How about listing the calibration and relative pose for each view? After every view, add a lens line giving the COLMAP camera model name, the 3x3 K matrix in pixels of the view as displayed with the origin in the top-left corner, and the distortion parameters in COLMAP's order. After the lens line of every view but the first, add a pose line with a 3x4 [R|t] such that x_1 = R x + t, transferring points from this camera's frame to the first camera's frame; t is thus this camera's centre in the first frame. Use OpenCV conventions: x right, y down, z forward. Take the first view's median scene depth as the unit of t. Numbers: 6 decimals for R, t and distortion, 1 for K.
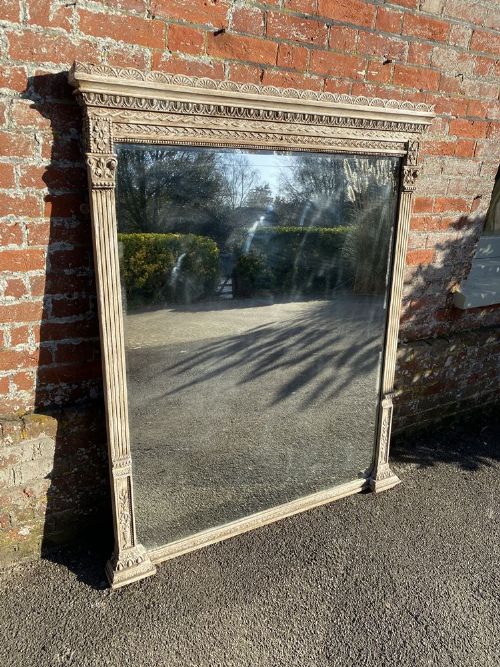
lens RADIAL K [[498.8, 0, 250.0], [0, 498.8, 334.7], [0, 0, 1]] dist [0.010397, -0.000932]
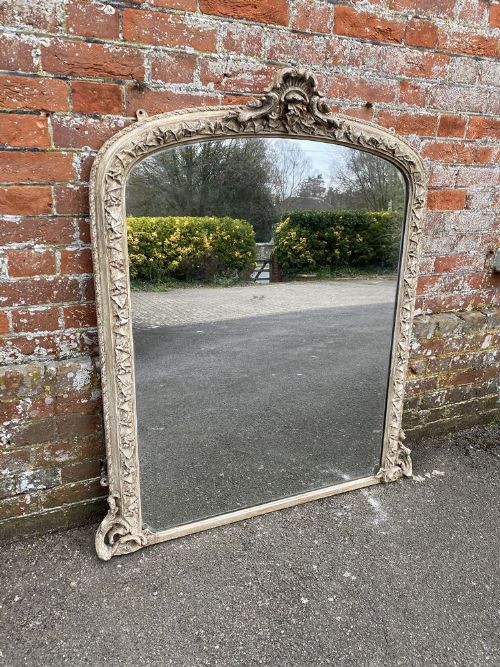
lens RADIAL K [[498.8, 0, 257.2], [0, 498.8, 330.4], [0, 0, 1]] dist [0.010397, -0.000932]
pose [[0.995299, 0.027578, -0.092841, 0.141114], [-0.027563, 0.999619, 0.001438, 0.056126], [0.092845, 0.001128, 0.995680, 0.237776]]
